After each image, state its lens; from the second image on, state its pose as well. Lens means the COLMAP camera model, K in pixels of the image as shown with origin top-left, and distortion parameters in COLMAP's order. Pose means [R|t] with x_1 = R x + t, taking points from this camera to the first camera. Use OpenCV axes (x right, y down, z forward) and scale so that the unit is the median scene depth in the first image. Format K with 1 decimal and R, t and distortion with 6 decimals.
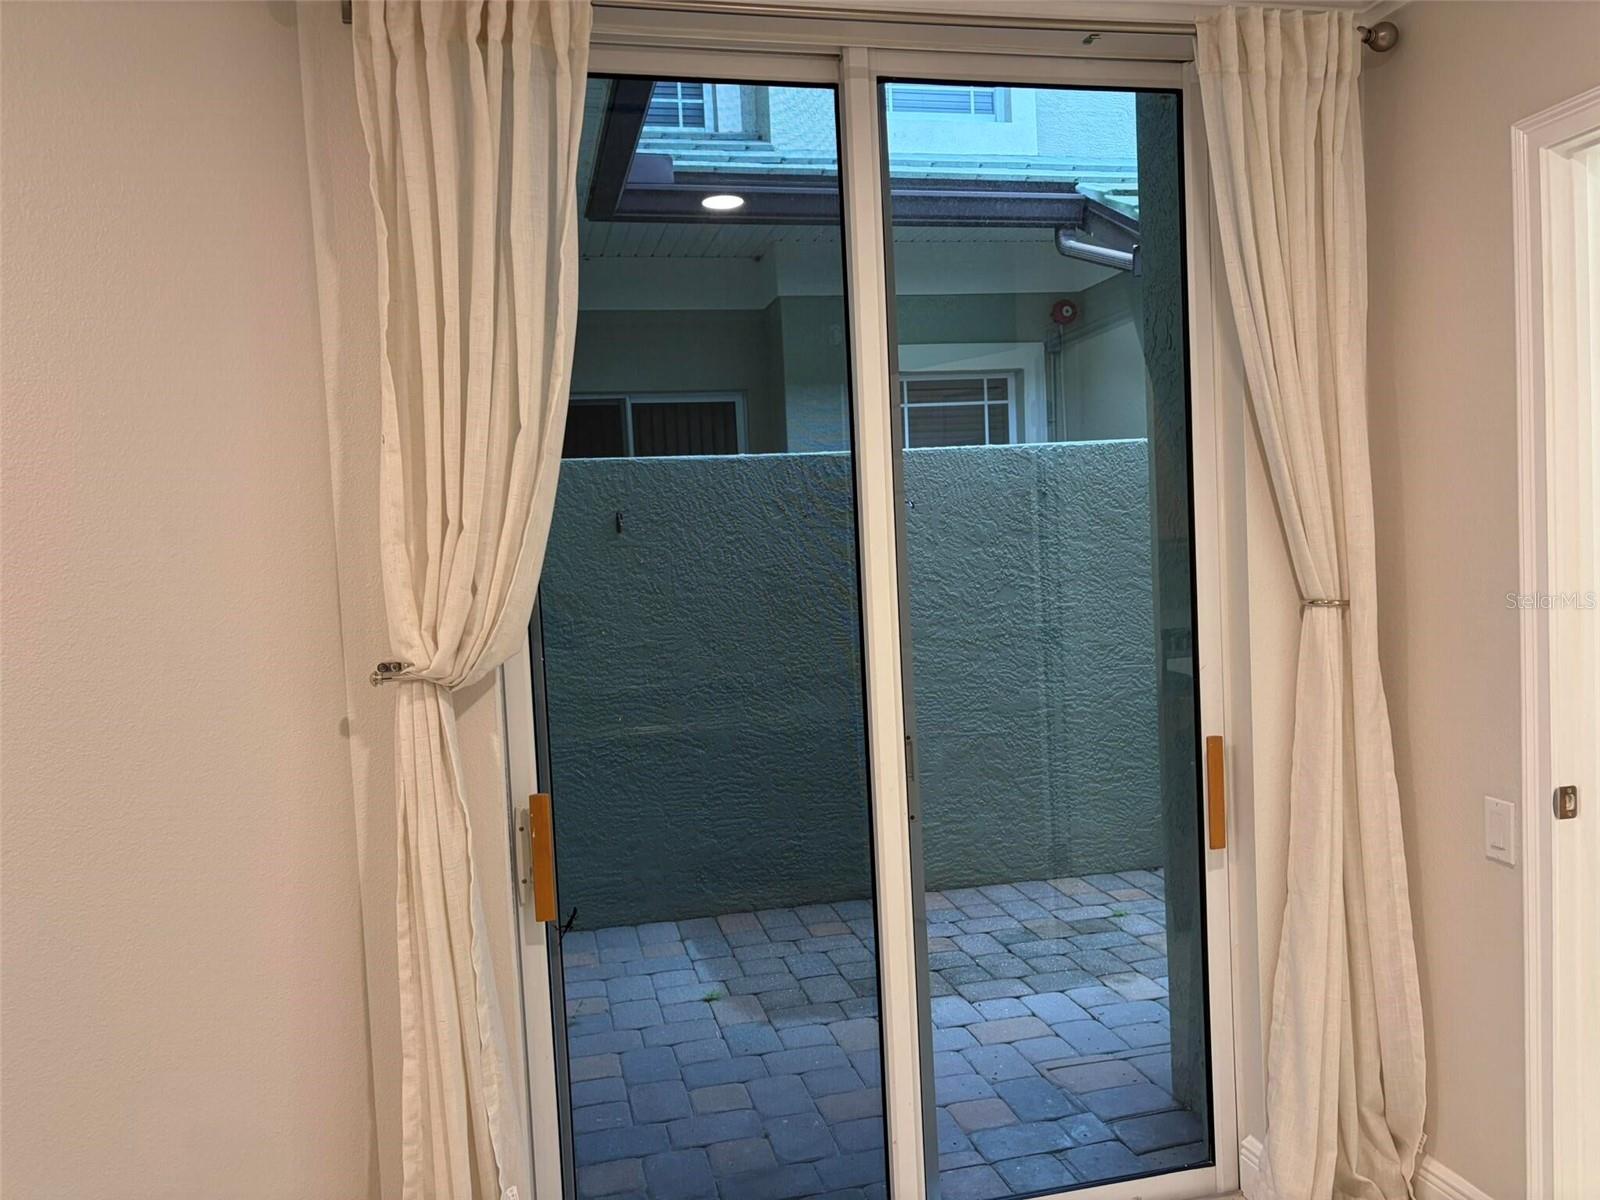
lens RADIAL K [[1207.2, 0, 800.3], [0, 1207.2, 604.2], [0, 0, 1]] dist [0.067236, -0.076106]
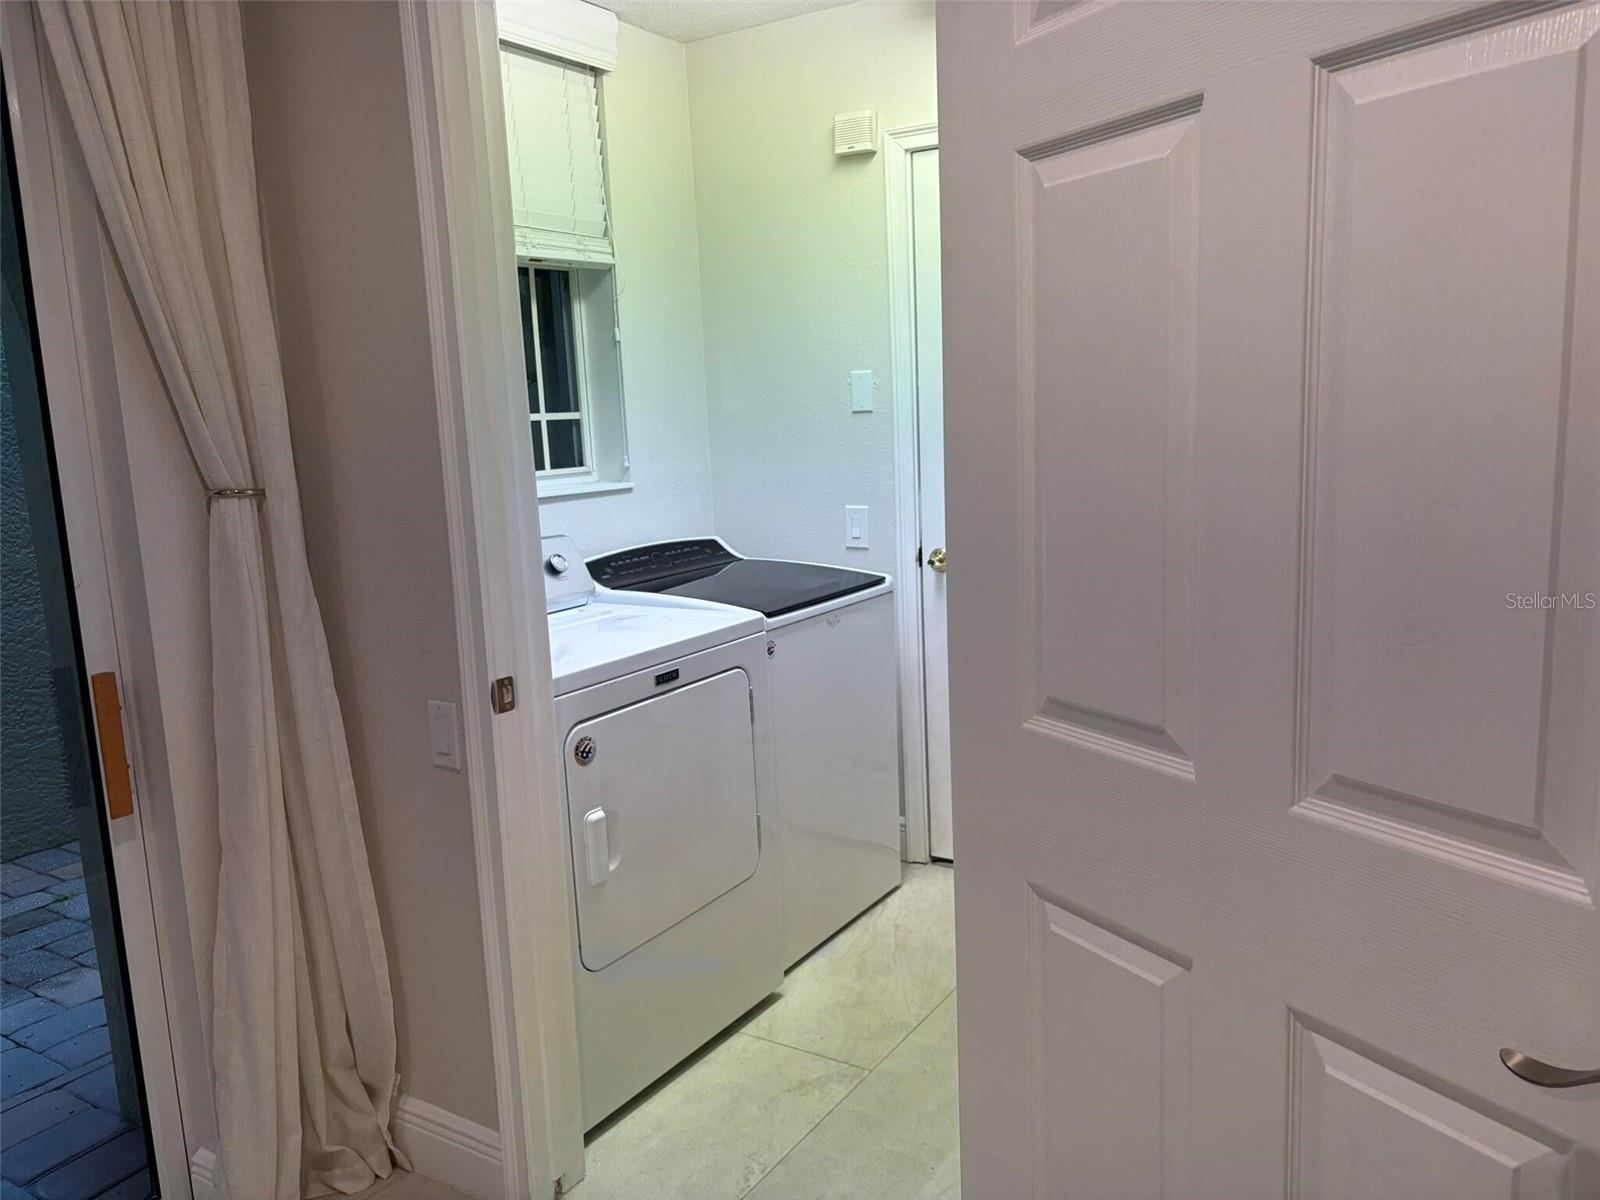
lens RADIAL K [[1207.2, 0, 800.3], [0, 1207.2, 604.2], [0, 0, 1]] dist [0.067236, -0.076106]
pose [[0.717674, -0.097558, 0.689512, 0.132279], [0.045801, 0.994607, 0.093054, 0.014133], [-0.694872, -0.035202, 0.718272, 0.151670]]
